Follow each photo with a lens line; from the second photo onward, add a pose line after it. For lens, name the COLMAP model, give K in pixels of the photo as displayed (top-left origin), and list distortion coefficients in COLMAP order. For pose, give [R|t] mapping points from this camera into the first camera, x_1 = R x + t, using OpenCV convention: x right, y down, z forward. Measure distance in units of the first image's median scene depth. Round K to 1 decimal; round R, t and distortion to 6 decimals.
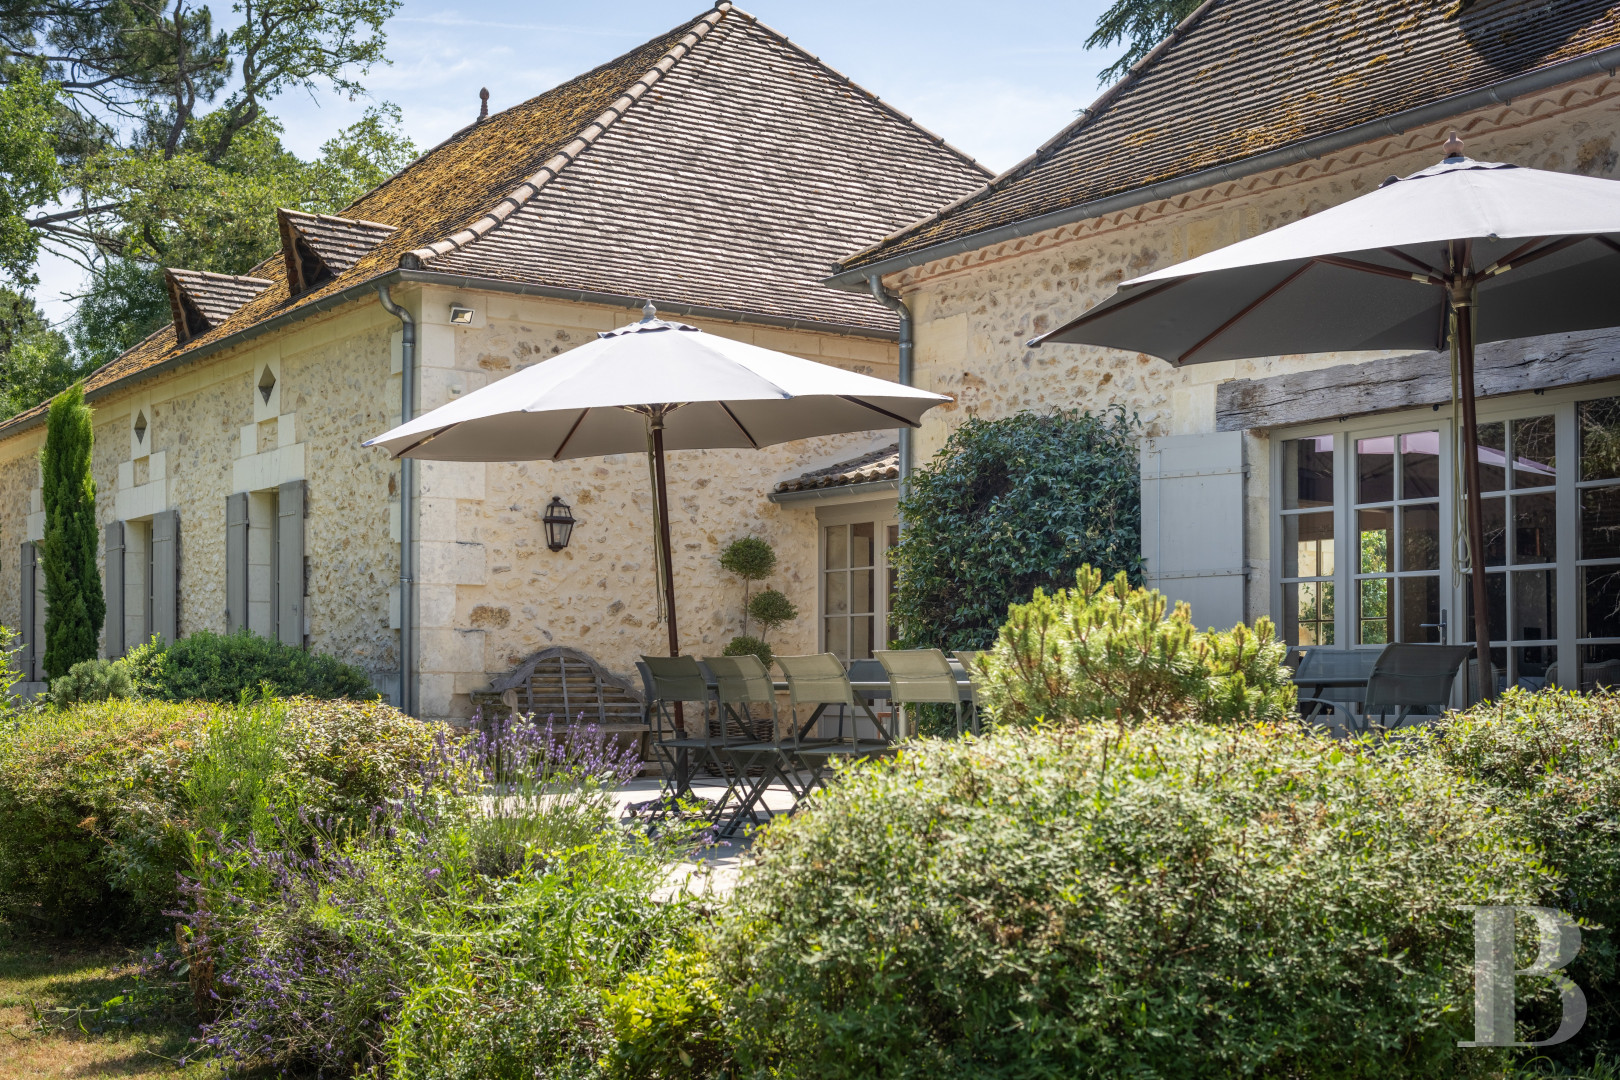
lens RADIAL K [[2078.1, 0, 812.8], [0, 2078.1, 620.5], [0, 0, 1]] dist [-0.021108, -0.024569]
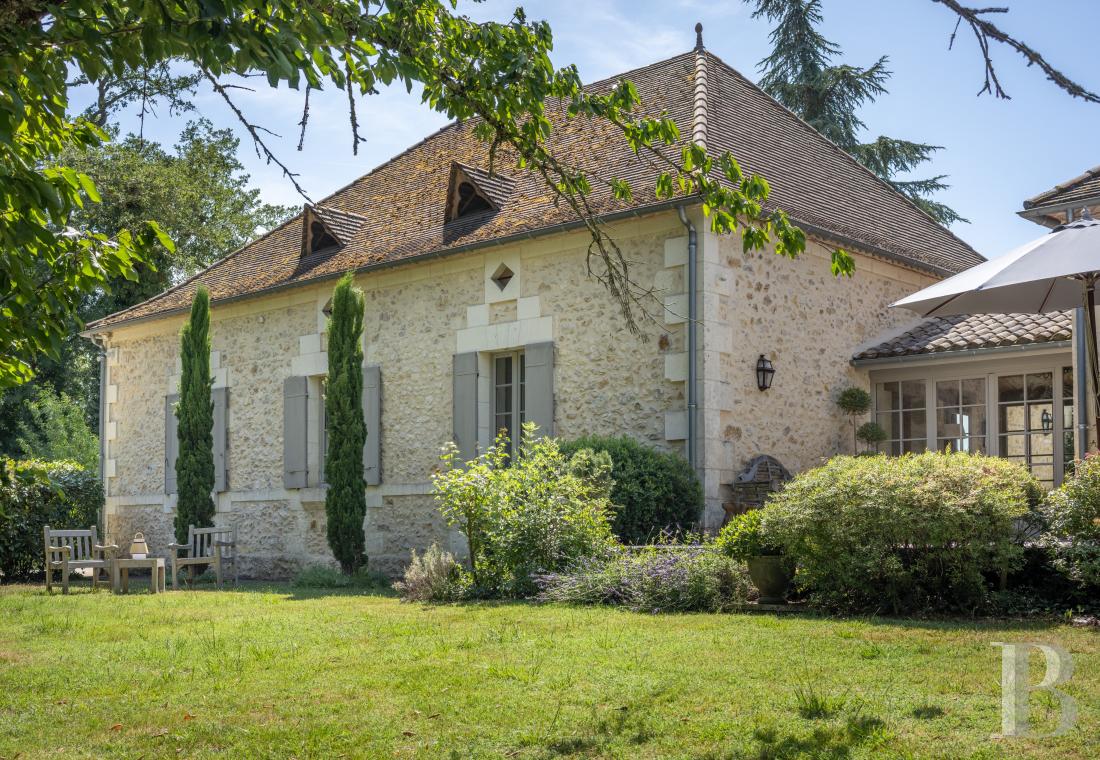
lens RADIAL K [[1342.8, 0, 547.6], [0, 1342.8, 481.9], [0, 0, 1]] dist [-0.021440, 0.008391]
pose [[0.980534, 0.010124, 0.196088, -0.433014], [-0.008410, 0.999919, -0.009576, 0.039869], [-0.196169, 0.007741, 0.980540, 0.078881]]
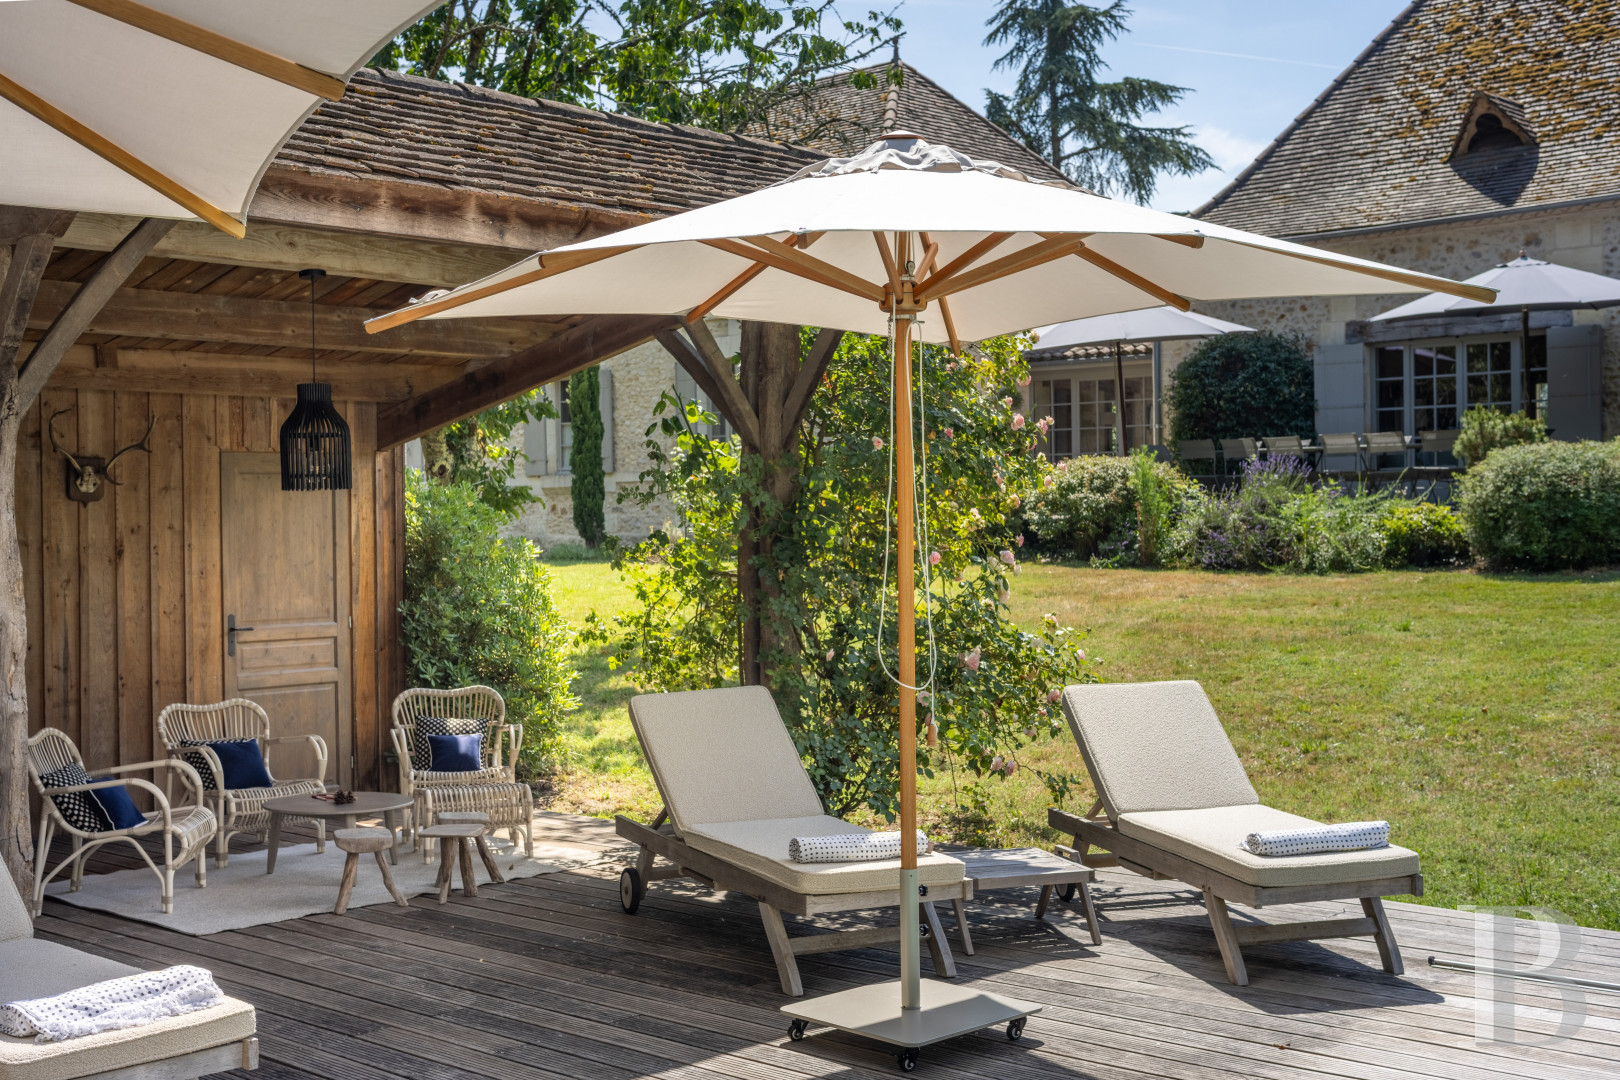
lens RADIAL K [[1946.4, 0, 810.0], [0, 1946.4, 540.0], [0, 0, 1]] dist [-0.021175, 0.011380]
pose [[0.979101, -0.015744, 0.202763, -0.541613], [0.006705, 0.998956, 0.045193, 0.015298], [-0.203263, -0.042889, 0.978184, -0.640149]]
